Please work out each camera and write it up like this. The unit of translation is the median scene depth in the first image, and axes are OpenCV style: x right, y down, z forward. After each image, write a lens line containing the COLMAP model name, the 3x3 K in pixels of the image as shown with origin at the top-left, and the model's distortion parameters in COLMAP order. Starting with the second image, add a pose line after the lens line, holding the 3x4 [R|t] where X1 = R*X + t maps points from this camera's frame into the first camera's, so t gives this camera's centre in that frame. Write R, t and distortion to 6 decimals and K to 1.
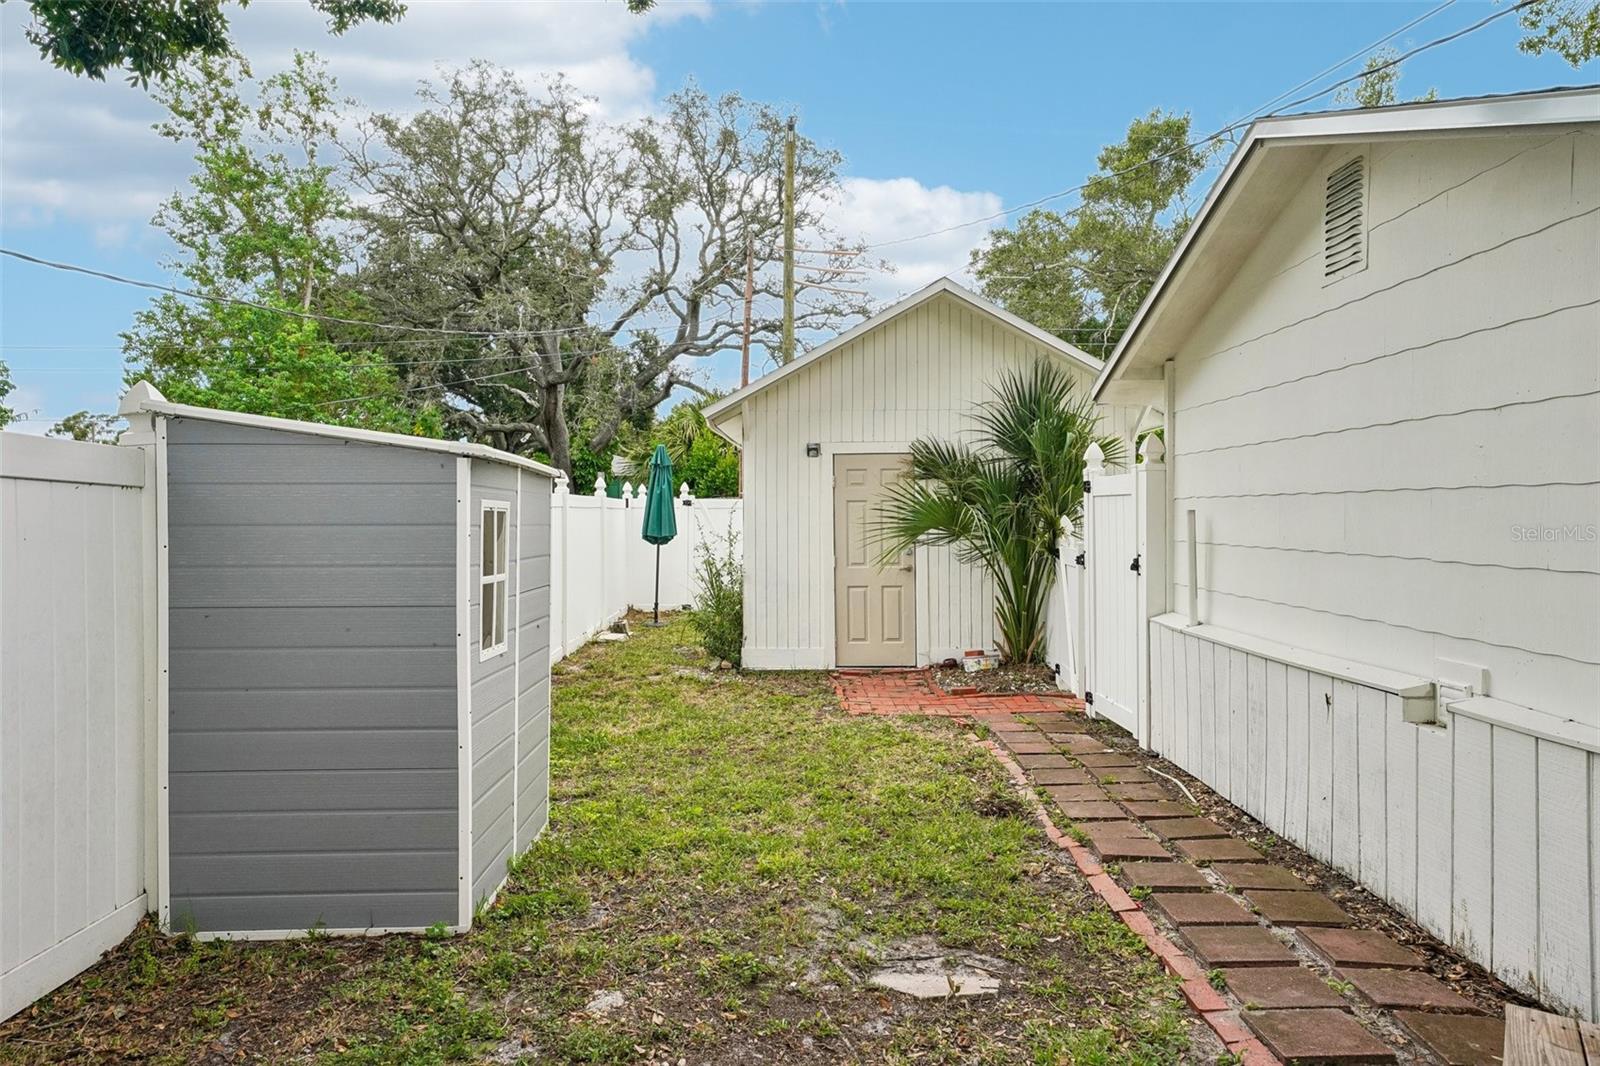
lens RADIAL K [[1053.1, 0, 804.1], [0, 1053.1, 528.6], [0, 0, 1]] dist [0.005924, 0.000271]
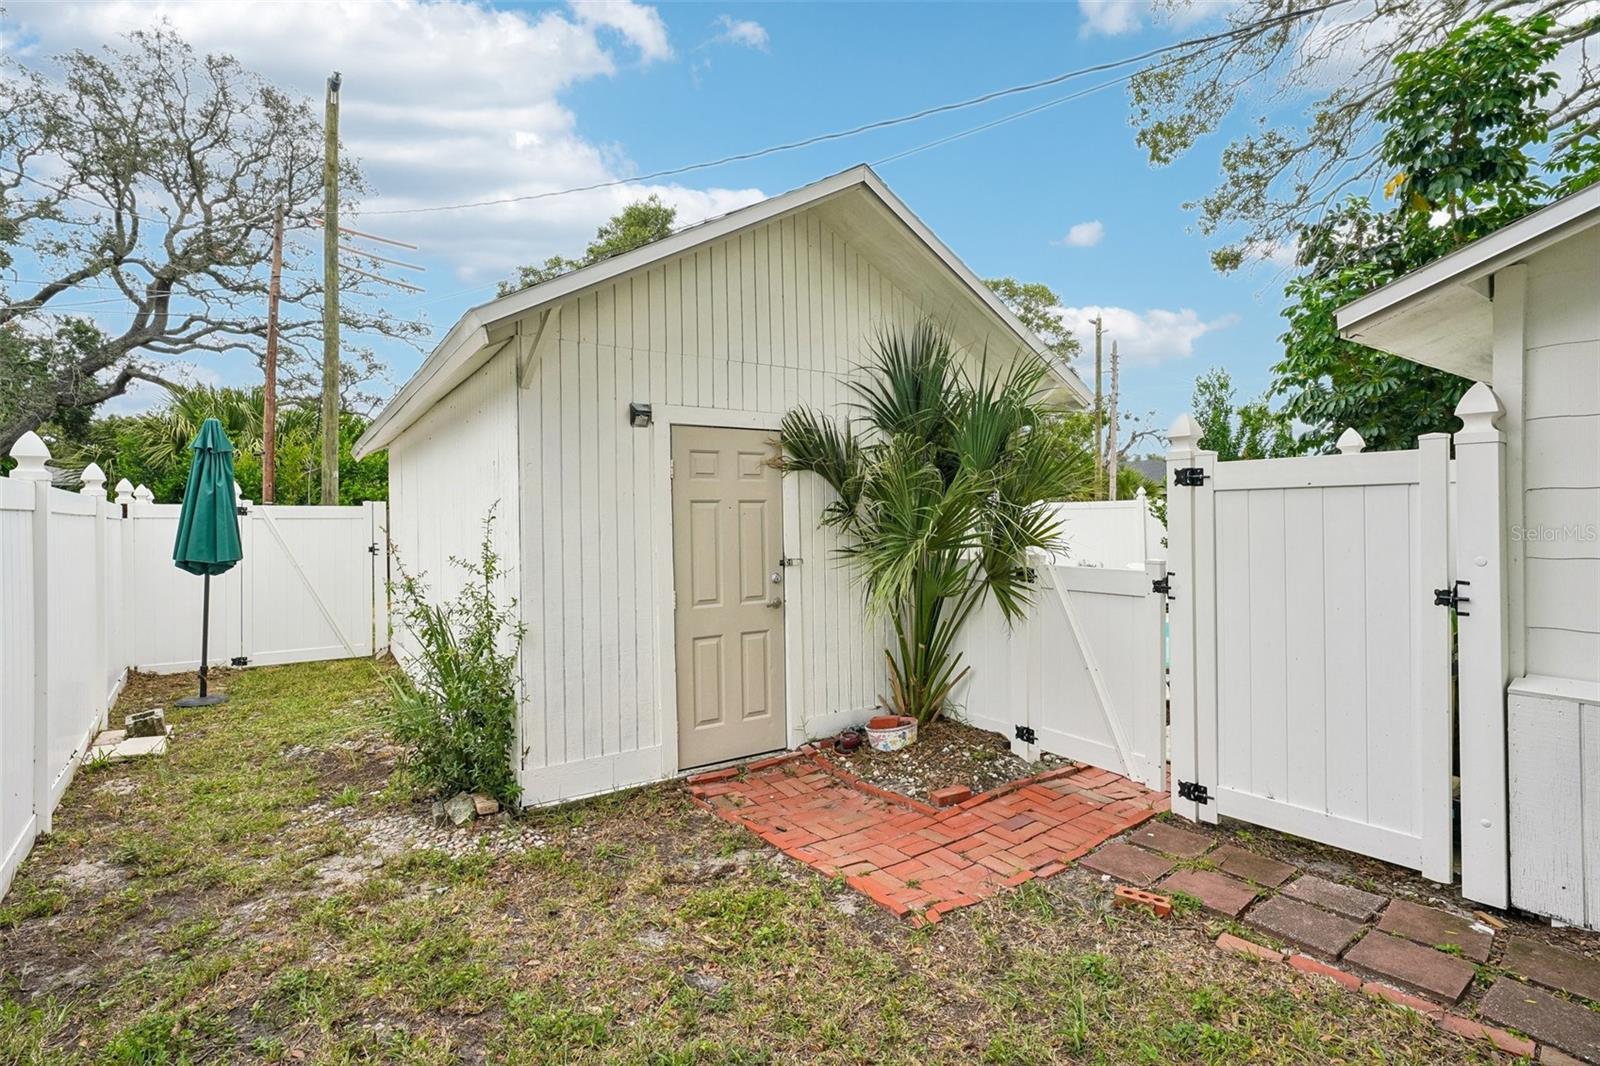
lens RADIAL K [[765.6, 0, 789.1], [0, 765.6, 523.8], [0, 0, 1]] dist [0.005902, -0.000870]
pose [[0.814154, -0.005375, 0.580624, -0.086513], [0.015356, 0.999807, -0.012277, -0.003117], [-0.580446, 0.018911, 0.814079, 0.295342]]
